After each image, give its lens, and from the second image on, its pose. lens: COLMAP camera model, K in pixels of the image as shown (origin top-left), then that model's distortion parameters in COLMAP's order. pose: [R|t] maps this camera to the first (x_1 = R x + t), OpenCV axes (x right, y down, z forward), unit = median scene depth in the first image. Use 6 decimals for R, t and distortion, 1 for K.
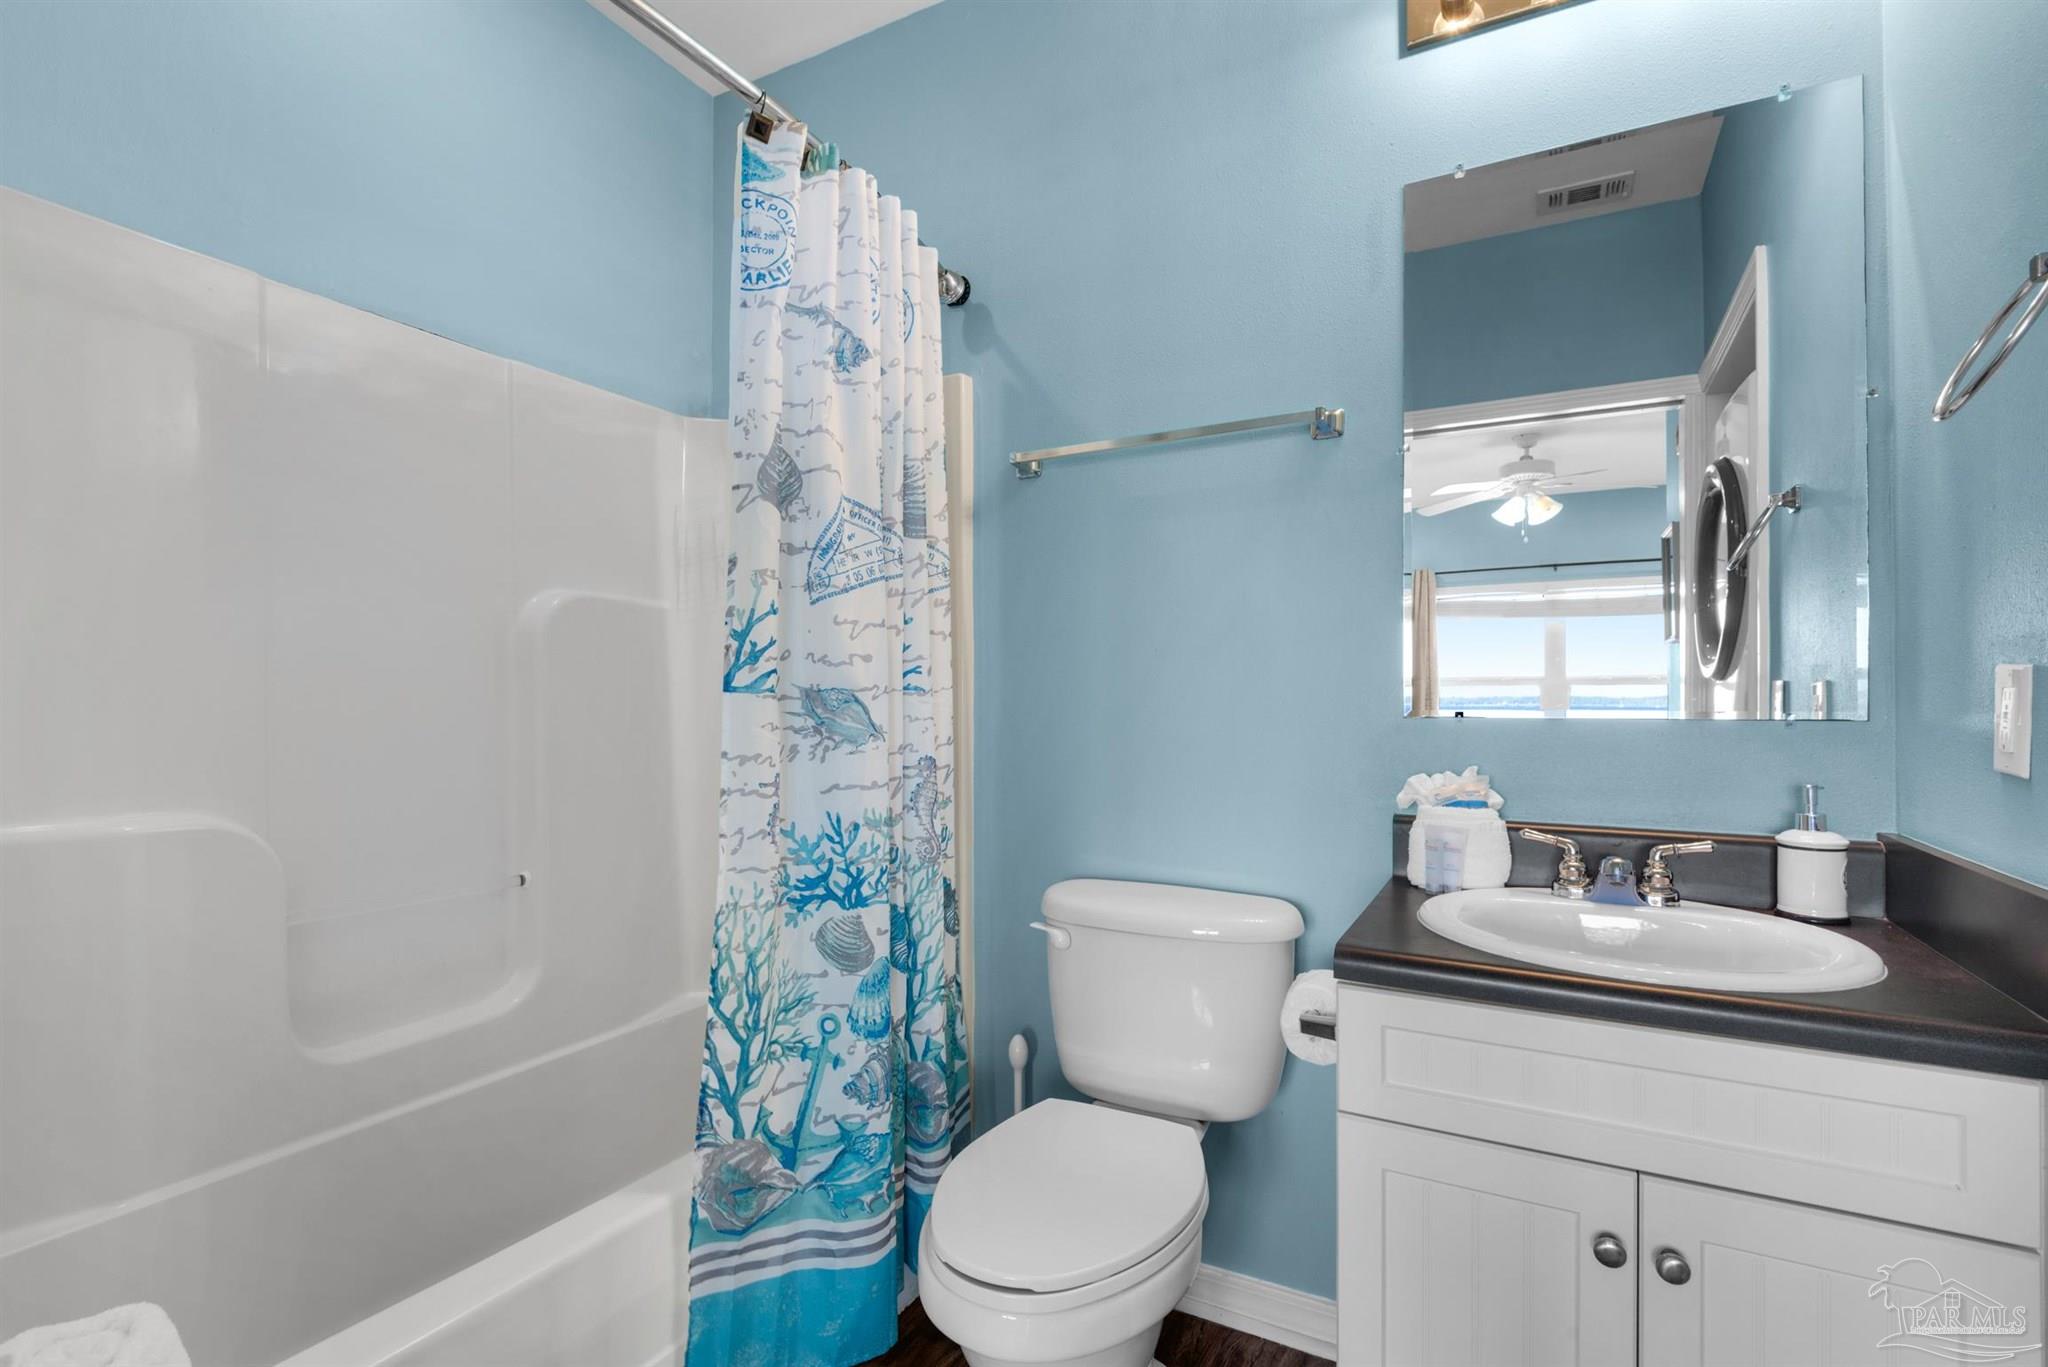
lens RADIAL K [[936.5, 0, 1019.2], [0, 936.5, 694.2], [0, 0, 1]] dist [-0.002589, -0.000466]
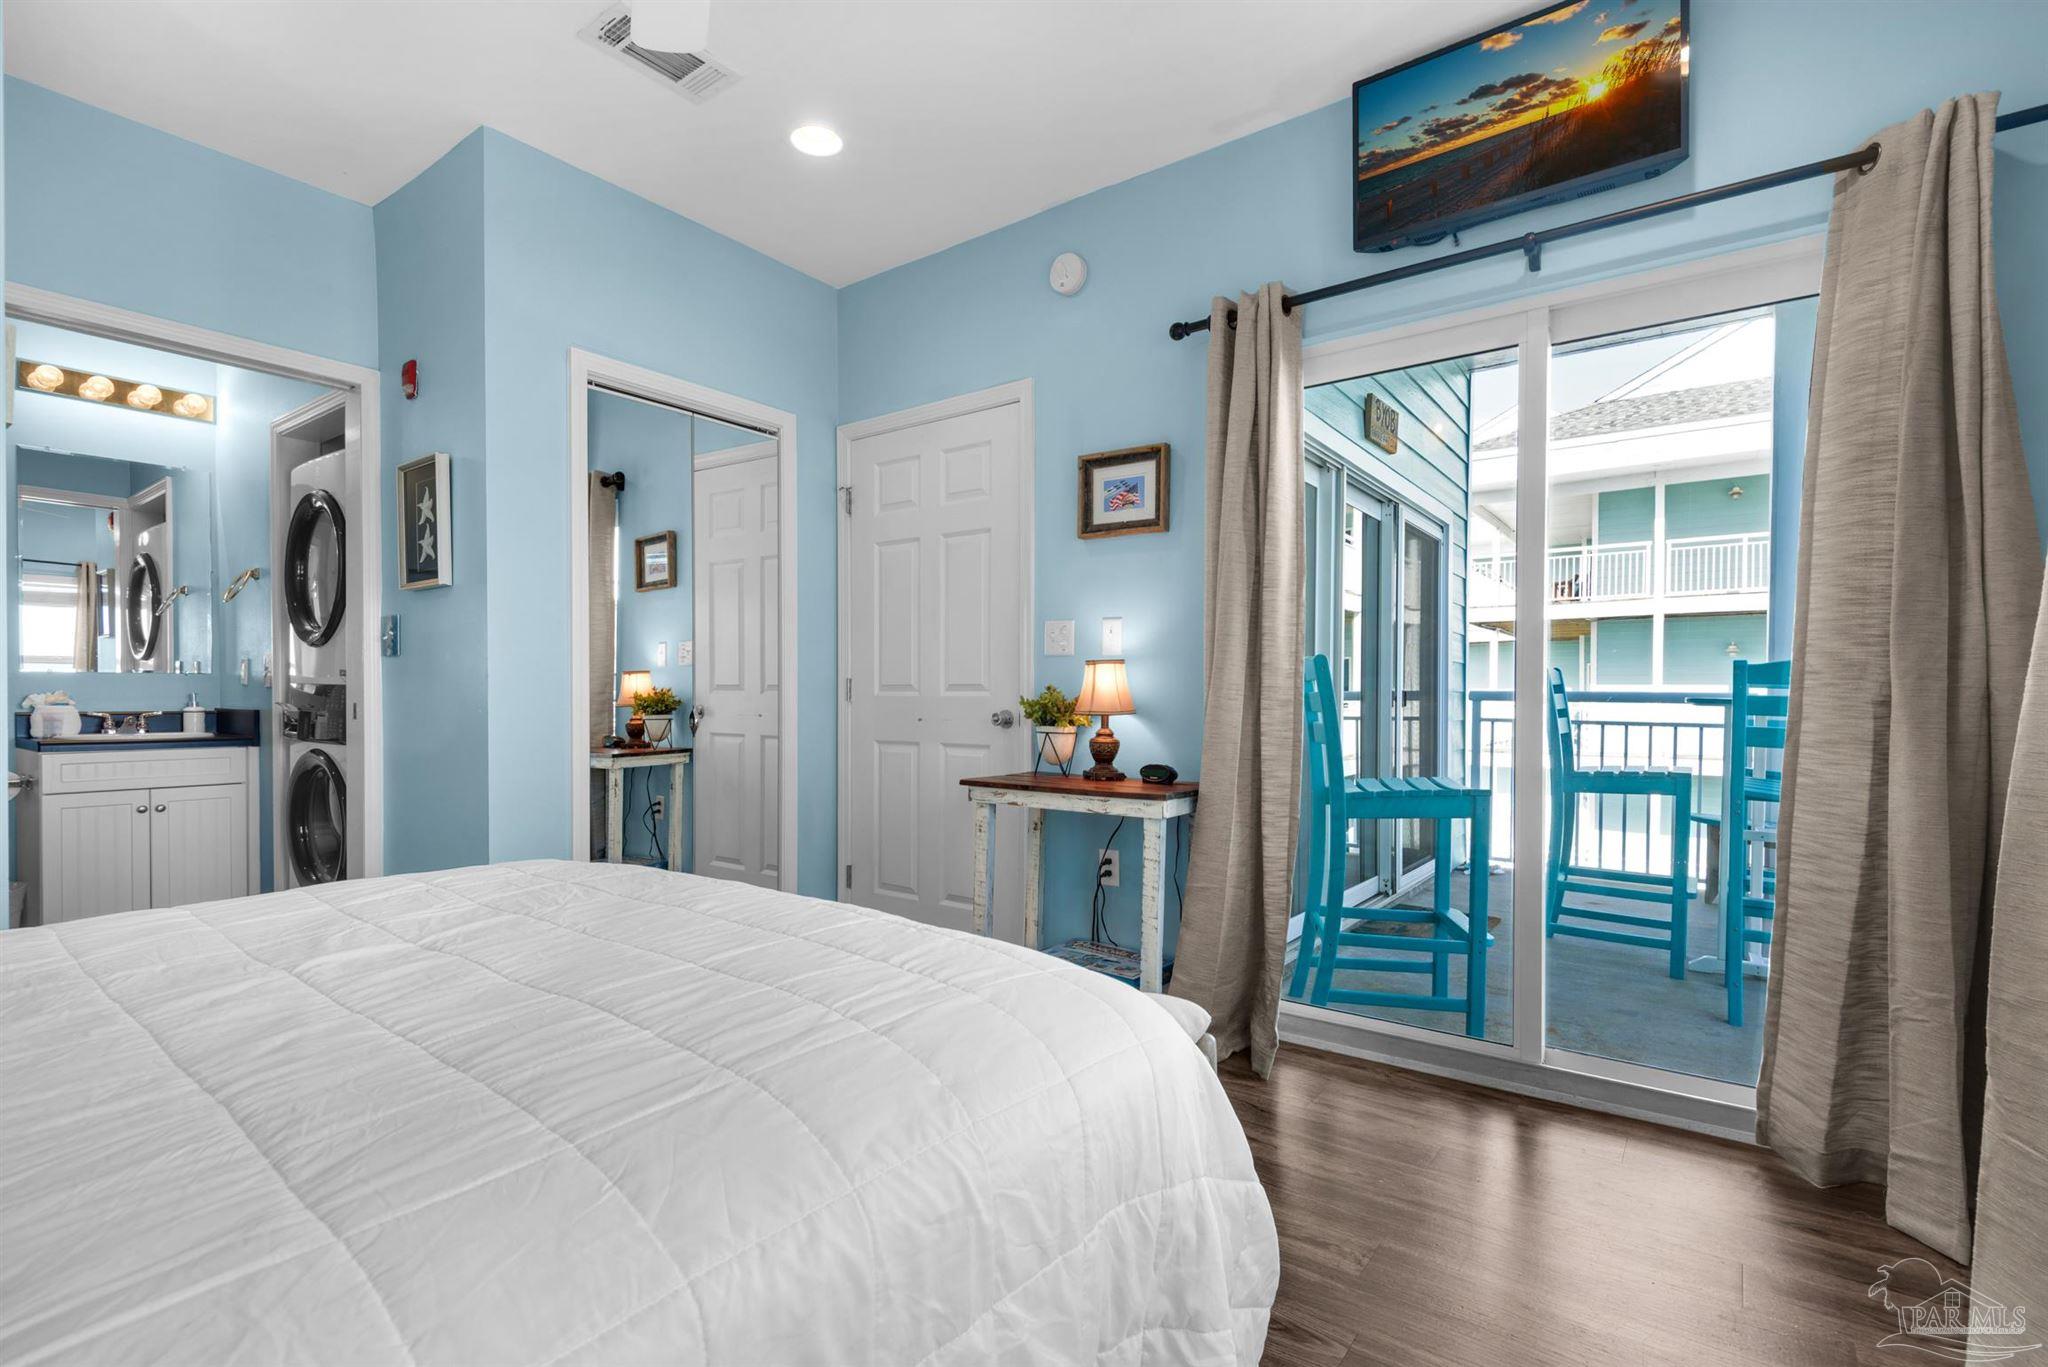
lens RADIAL K [[936.5, 0, 1019.2], [0, 936.5, 694.2], [0, 0, 1]] dist [-0.002589, -0.000466]
pose [[0.129183, -0.002498, 0.991618, -1.715970], [-0.008463, 0.999958, 0.003621, 0.056510], [-0.991585, -0.008860, 0.129157, -1.939401]]
